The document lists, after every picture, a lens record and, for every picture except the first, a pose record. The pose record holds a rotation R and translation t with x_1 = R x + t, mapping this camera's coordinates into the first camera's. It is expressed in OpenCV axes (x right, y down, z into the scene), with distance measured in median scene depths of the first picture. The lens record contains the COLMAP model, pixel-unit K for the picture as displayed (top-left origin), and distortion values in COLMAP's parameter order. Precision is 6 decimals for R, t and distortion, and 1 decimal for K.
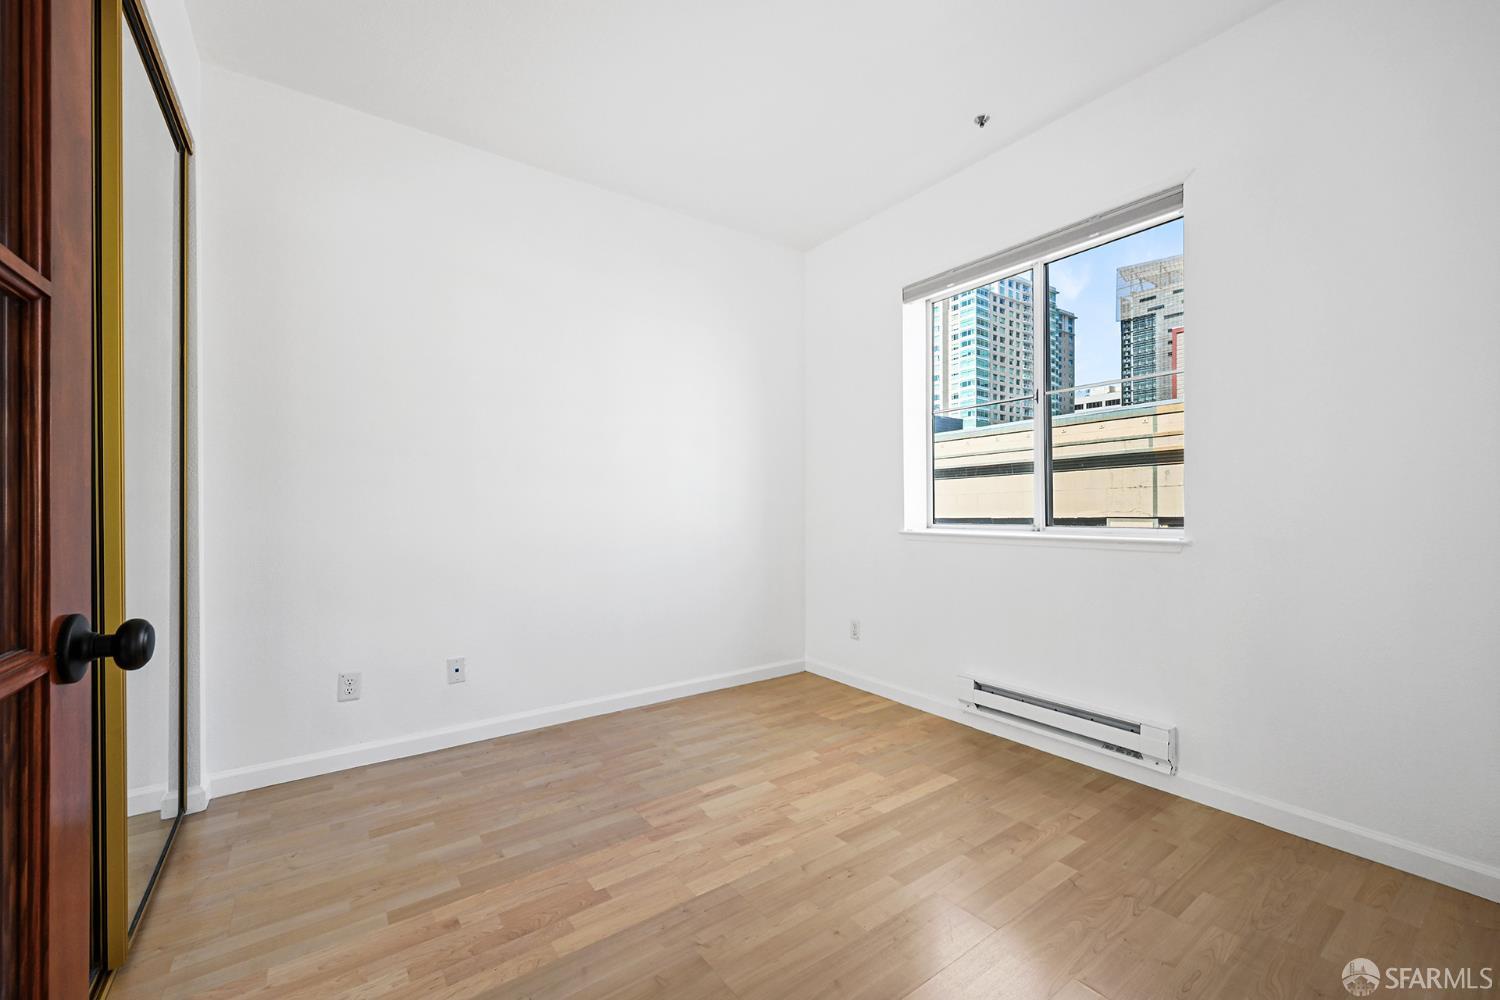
lens RADIAL K [[605.5, 0, 755.0], [0, 605.5, 501.7], [0, 0, 1]] dist [-0.000871, 0.000079]
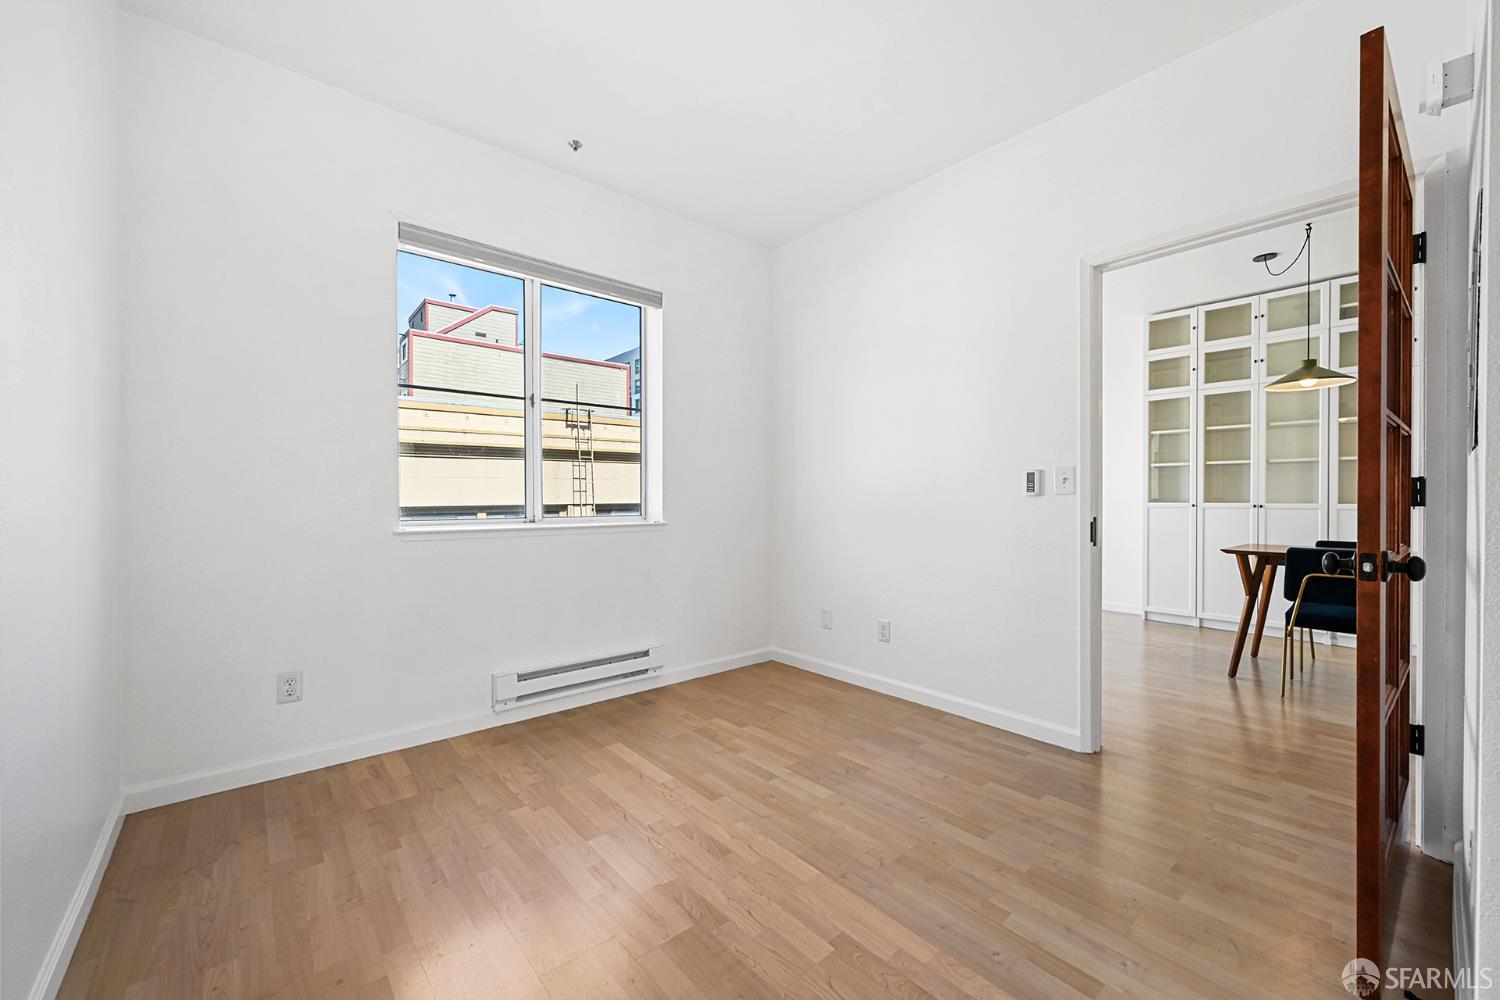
lens RADIAL K [[587.4, 0, 748.6], [0, 587.4, 498.7], [0, 0, 1]] dist [-0.002118, -0.000011]
pose [[-0.081377, 0.004012, 0.996675, -0.779191], [-0.007605, 0.999960, -0.004646, 0.010038], [-0.996654, -0.007958, -0.081344, 0.861764]]
